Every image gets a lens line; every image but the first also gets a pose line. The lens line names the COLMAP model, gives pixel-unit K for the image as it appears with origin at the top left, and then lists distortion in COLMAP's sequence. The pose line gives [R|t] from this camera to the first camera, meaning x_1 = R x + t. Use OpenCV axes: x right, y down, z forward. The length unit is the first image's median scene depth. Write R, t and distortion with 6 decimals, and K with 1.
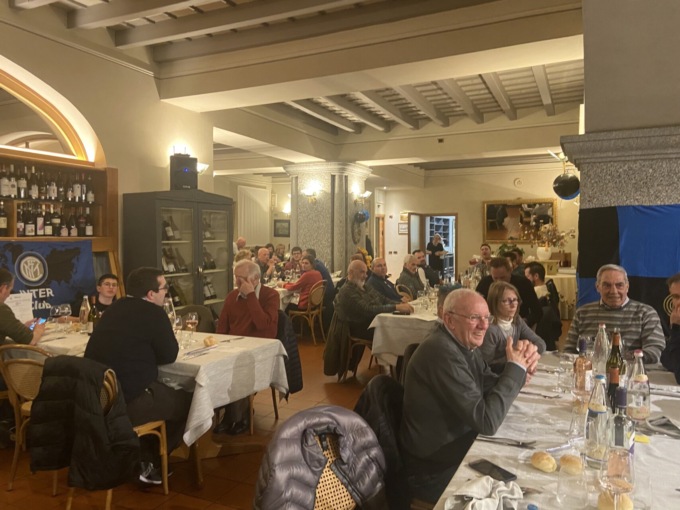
lens RADIAL K [[510.5, 0, 344.4], [0, 510.5, 251.1], [0, 0, 1]] dist [0.097680, -0.115937]
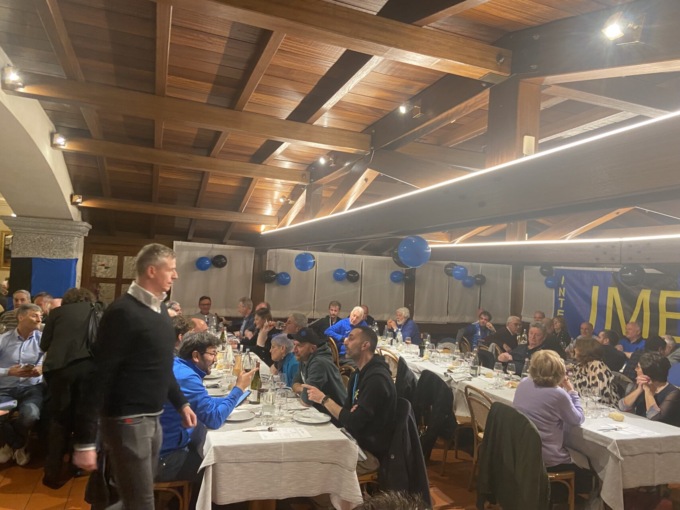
lens RADIAL K [[510.5, 0, 339.5], [0, 510.5, 250.5], [0, 0, 1]] dist [0.097680, -0.115937]
pose [[0.704616, 0.077008, 0.705398, -0.005761], [-0.038617, 0.996782, -0.070245, -0.018993], [-0.708538, 0.022255, 0.705322, -0.836225]]
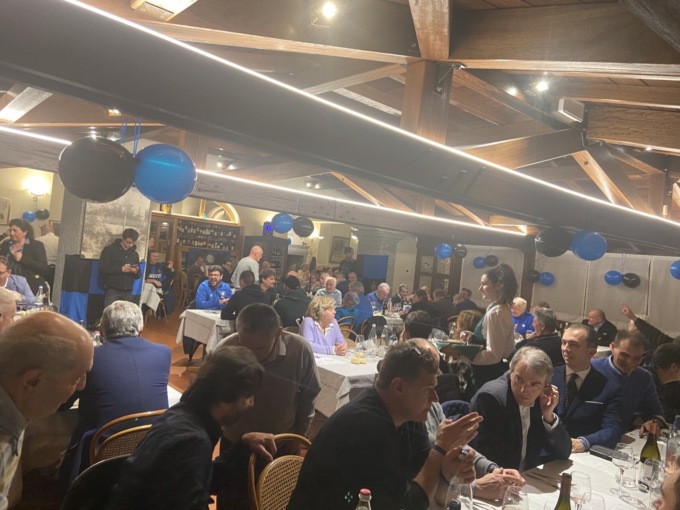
lens RADIAL K [[510.5, 0, 340.4], [0, 510.5, 261.2], [0, 0, 1]] dist [0.097680, -0.115937]
pose [[0.911371, 0.095238, -0.400415, 1.269930], [-0.112424, 0.993467, -0.019592, 0.020501], [0.395933, 0.062872, 0.916124, -1.428136]]
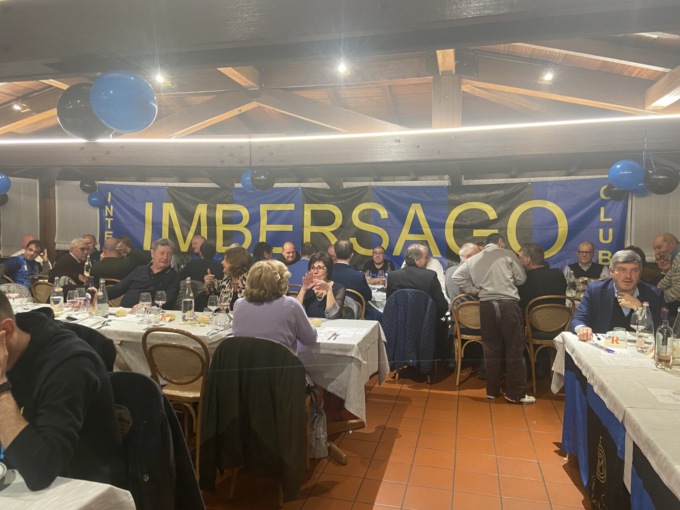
lens RADIAL K [[510.5, 0, 339.4], [0, 510.5, 256.4], [0, 0, 1]] dist [0.097680, -0.115937]
pose [[-0.184212, -0.060439, 0.981026, 0.170968], [0.018473, 0.997718, 0.064936, 0.023479], [-0.982713, 0.030084, -0.182676, -0.448898]]
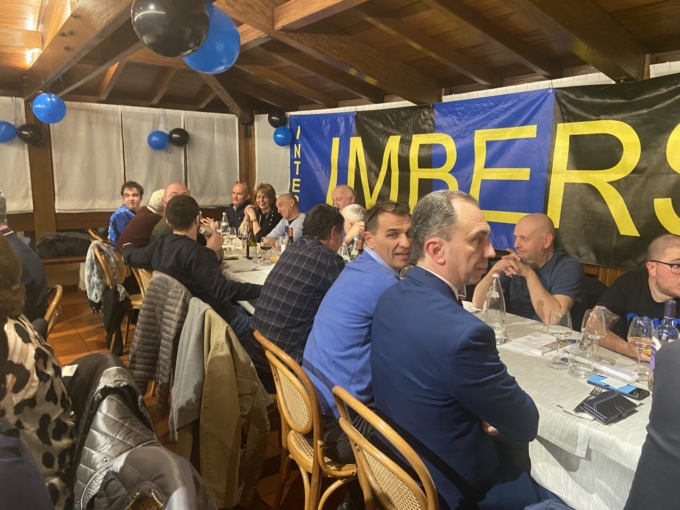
lens RADIAL K [[510.5, 0, 336.7], [0, 510.5, 250.5], [0, 0, 1]] dist [0.097680, -0.115937]
pose [[0.489208, -0.120001, 0.863872, 0.967788], [0.003863, 0.990778, 0.135442, 0.044769], [-0.872158, -0.062922, 0.485160, -0.760814]]
